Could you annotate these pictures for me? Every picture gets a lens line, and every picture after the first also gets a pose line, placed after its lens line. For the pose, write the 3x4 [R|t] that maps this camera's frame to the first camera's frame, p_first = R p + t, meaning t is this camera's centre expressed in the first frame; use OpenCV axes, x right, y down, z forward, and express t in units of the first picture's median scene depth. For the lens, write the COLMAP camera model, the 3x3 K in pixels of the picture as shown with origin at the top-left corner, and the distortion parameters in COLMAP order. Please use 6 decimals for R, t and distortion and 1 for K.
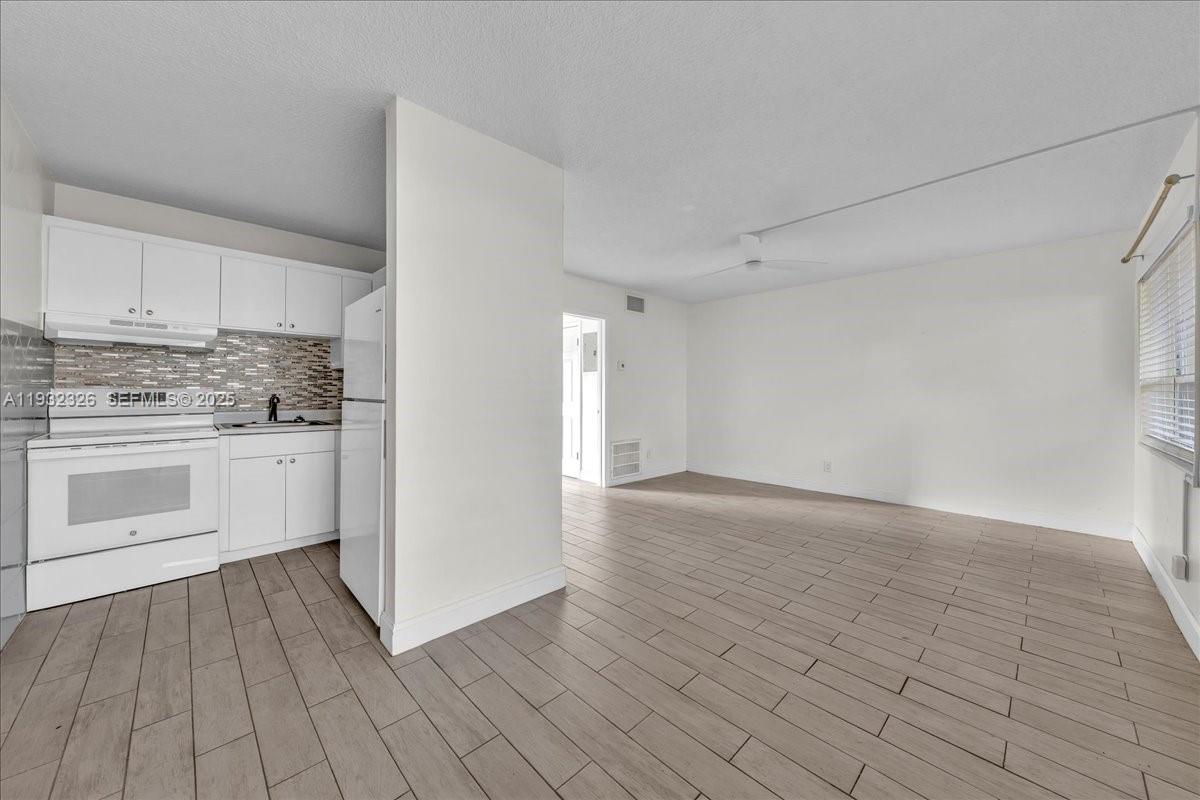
lens RADIAL K [[432.9, 0, 598.0], [0, 432.9, 390.8], [0, 0, 1]] dist [0.001218, 0.000076]
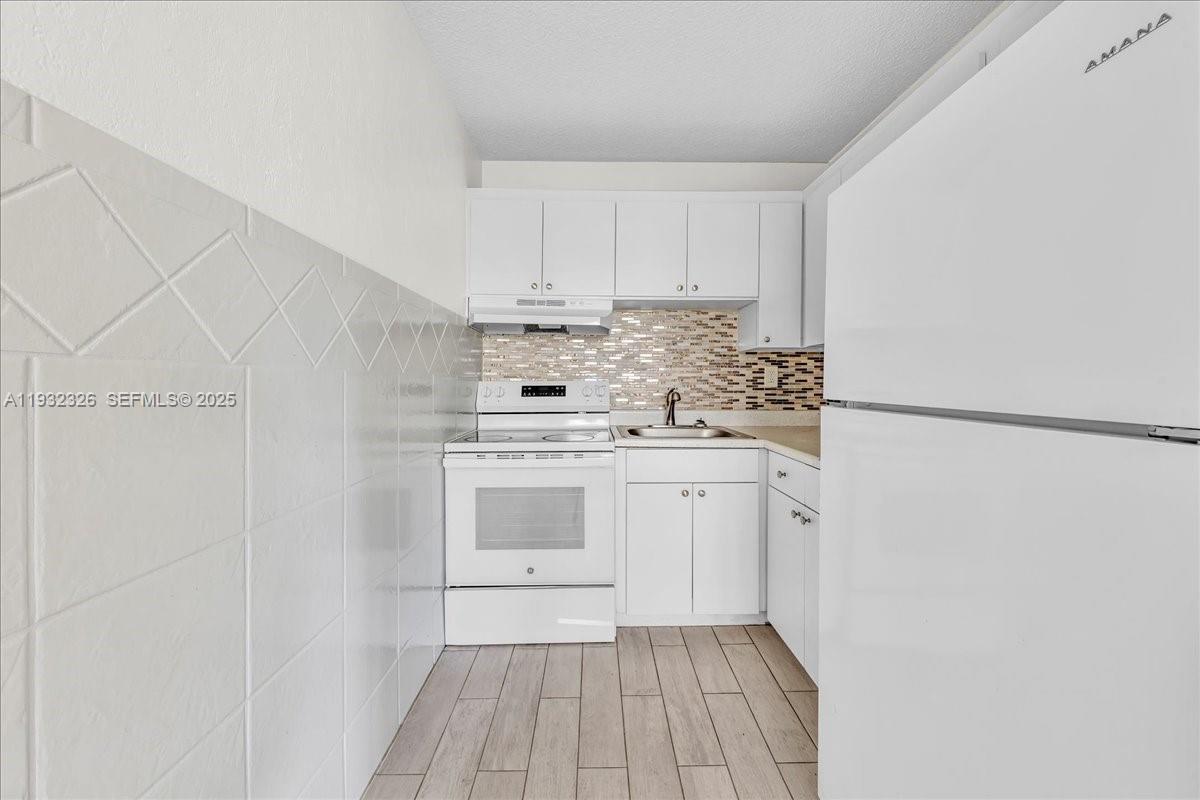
lens RADIAL K [[433.2, 0, 599.0], [0, 433.2, 382.5], [0, 0, 1]] dist [0.000447, -0.000003]
pose [[0.729145, -0.002932, -0.684353, -0.371277], [0.003066, 0.999995, -0.001018, -0.001327], [0.684352, -0.001356, 0.729150, 0.423770]]
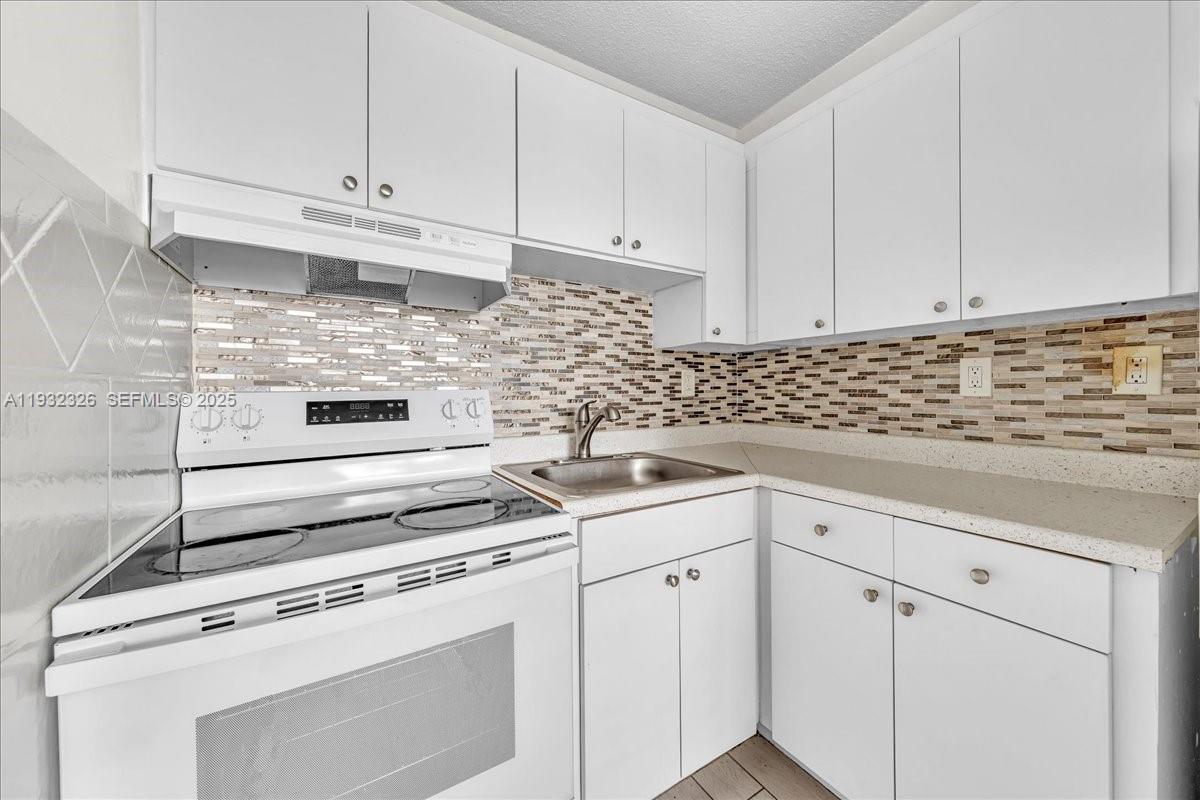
lens RADIAL K [[432.9, 0, 598.0], [0, 432.9, 390.8], [0, 0, 1]] dist [0.001218, 0.000076]
pose [[0.974813, -0.013486, -0.222617, -0.683724], [0.014086, 0.999900, 0.001109, -0.002937], [0.222579, -0.004216, 0.974905, 0.594129]]
